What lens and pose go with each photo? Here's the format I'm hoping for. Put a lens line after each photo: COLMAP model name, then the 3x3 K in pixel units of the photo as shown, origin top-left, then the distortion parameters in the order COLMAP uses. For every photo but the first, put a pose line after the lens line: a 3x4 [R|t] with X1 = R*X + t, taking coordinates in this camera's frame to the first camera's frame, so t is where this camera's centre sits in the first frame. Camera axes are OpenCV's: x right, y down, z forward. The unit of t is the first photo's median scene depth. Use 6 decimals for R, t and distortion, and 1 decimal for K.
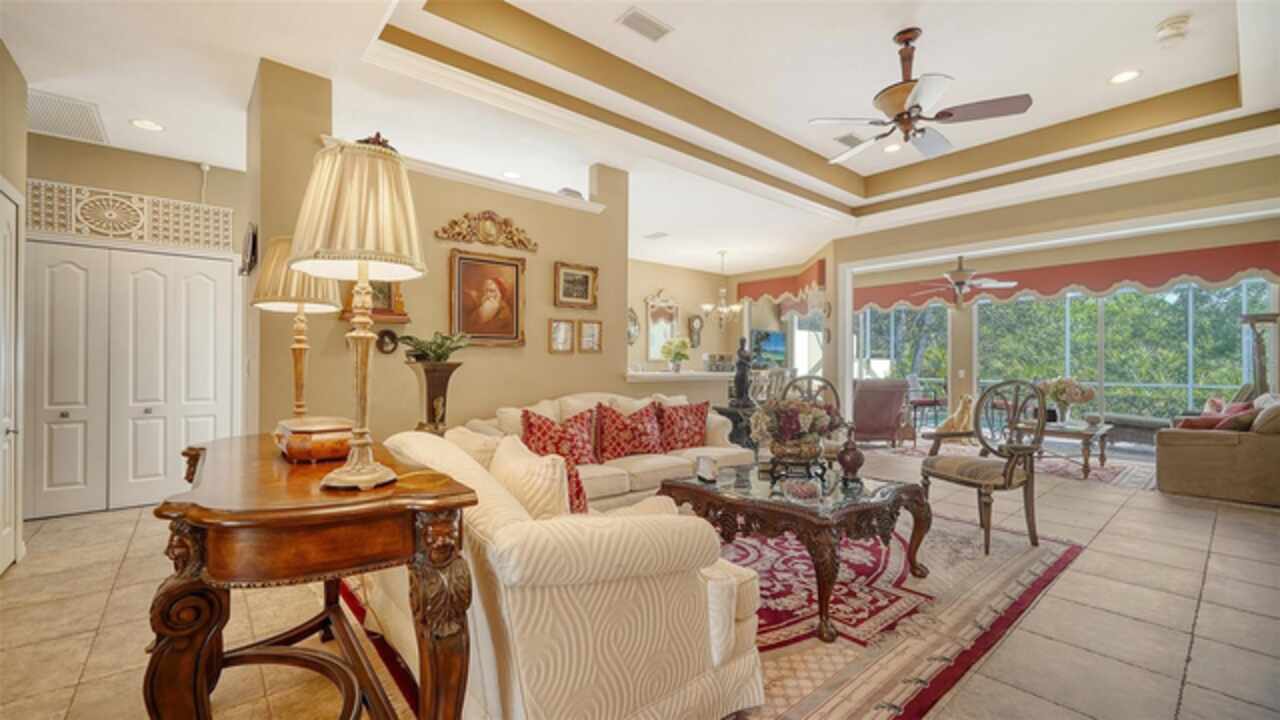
lens RADIAL K [[519.8, 0, 634.5], [0, 519.8, 359.5], [0, 0, 1]] dist [-0.001625, -0.000093]
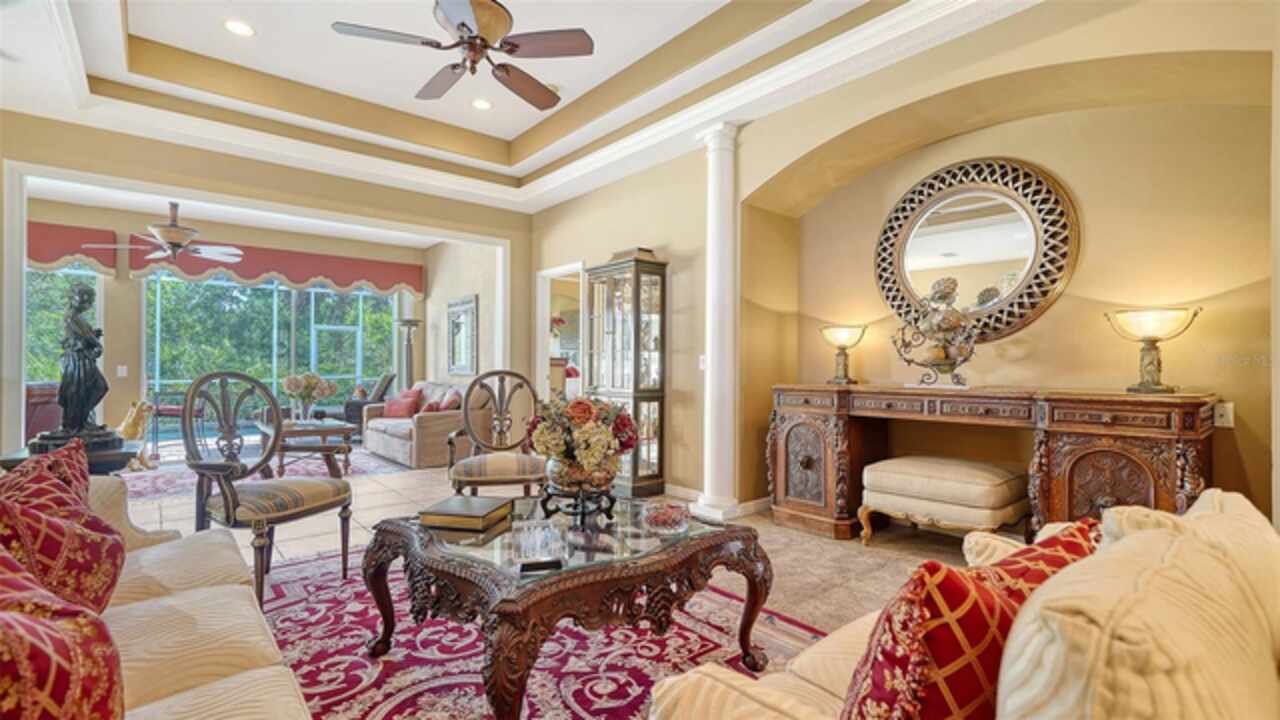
lens RADIAL K [[573.7, 0, 640.0], [0, 573.7, 360.0], [0, 0, 1]] dist [-0.000650, -0.000063]
pose [[-0.009583, 0.006679, 0.999932, -0.303196], [-0.012024, 0.999905, -0.006794, 0.018602], [-0.999882, -0.012088, -0.009502, 0.622635]]
